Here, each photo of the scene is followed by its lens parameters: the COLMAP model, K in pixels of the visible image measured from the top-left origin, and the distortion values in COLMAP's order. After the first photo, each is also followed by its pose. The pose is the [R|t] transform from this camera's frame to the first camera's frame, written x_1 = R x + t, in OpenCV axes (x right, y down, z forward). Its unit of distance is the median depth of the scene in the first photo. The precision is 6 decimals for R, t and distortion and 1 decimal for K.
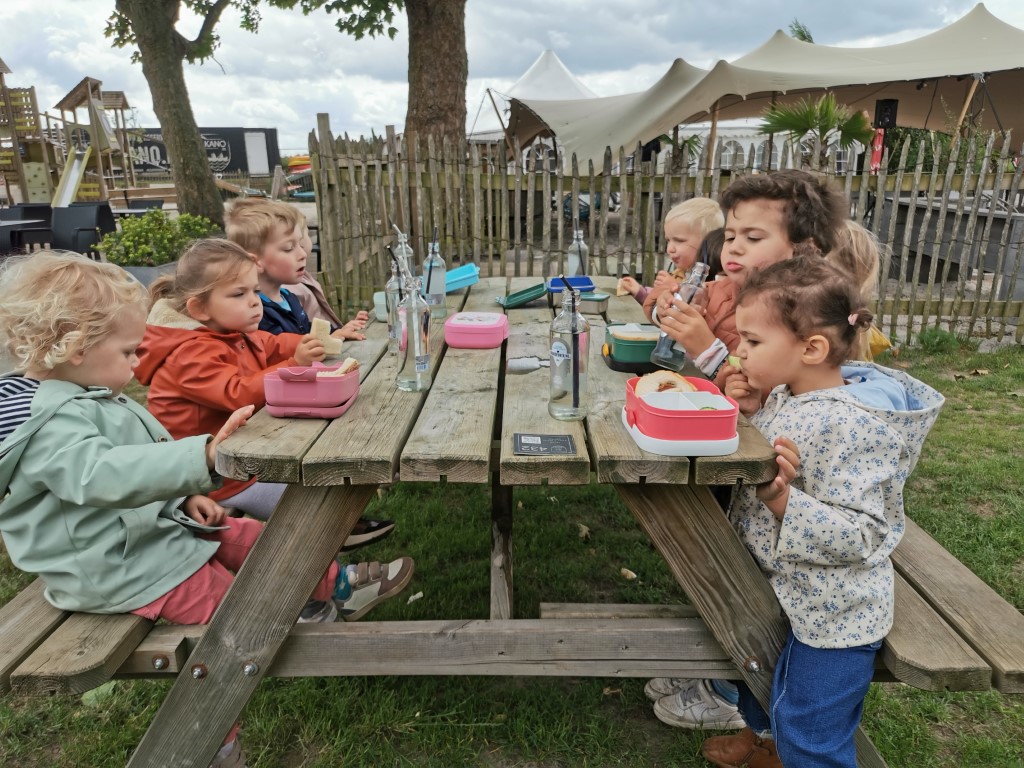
lens RADIAL K [[798.8, 0, 507.1], [0, 798.8, 385.5], [0, 0, 1]] dist [0.043120, -0.025825]
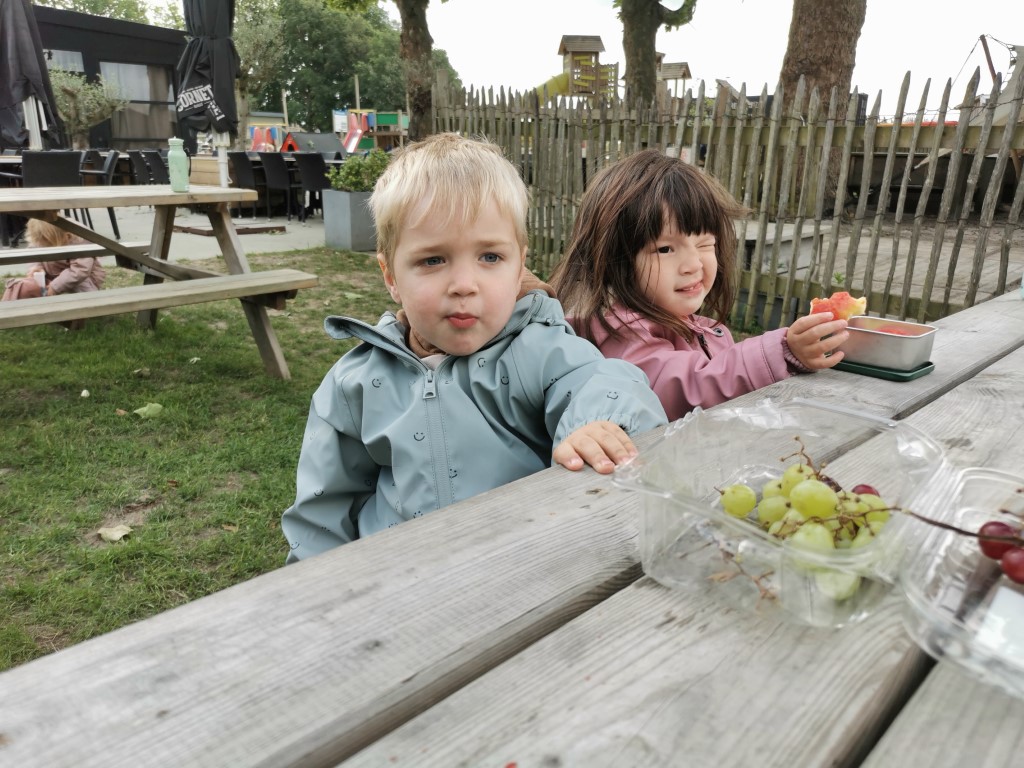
lens RADIAL K [[798.8, 0, 511.1], [0, 798.8, 384.3], [0, 0, 1]] dist [0.043120, -0.025825]
pose [[0.736090, 0.215451, -0.641679, 1.039342], [-0.194109, 0.975364, 0.104821, -0.046013], [0.648454, 0.047398, 0.759776, 0.276427]]
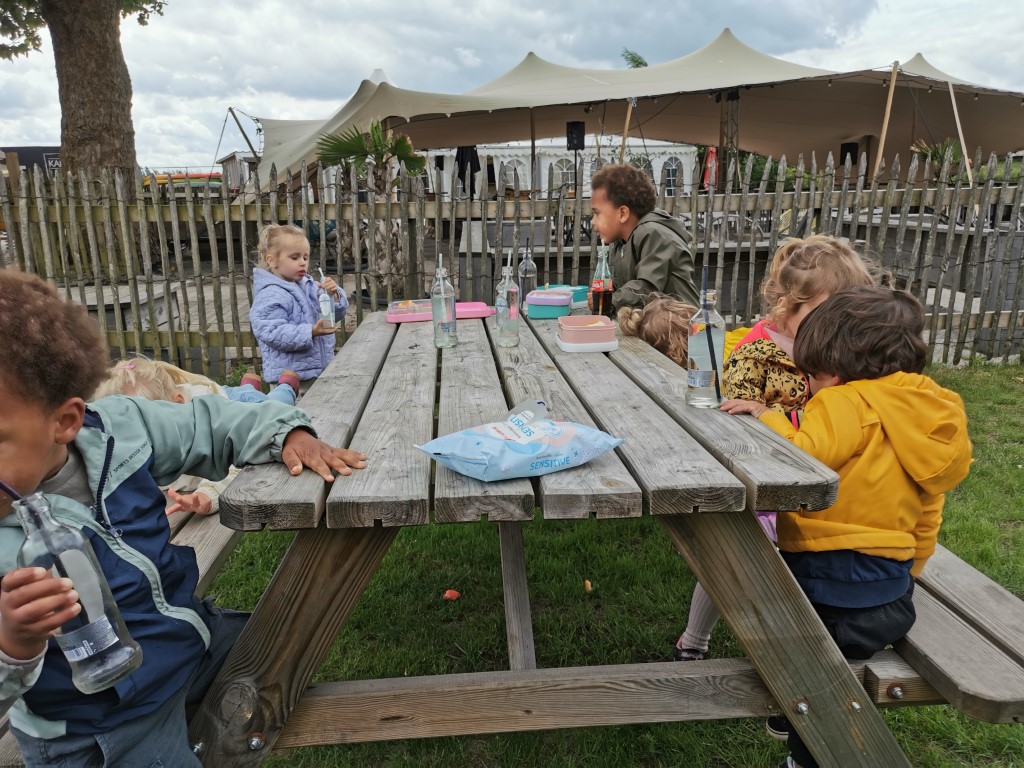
lens RADIAL K [[798.8, 0, 509.9], [0, 798.8, 387.5], [0, 0, 1]] dist [0.043120, -0.025825]
pose [[0.996690, -0.028218, 0.076245, 1.025113], [0.029485, 0.999444, -0.015548, -0.018638], [-0.075764, 0.017744, 0.996968, 0.009832]]
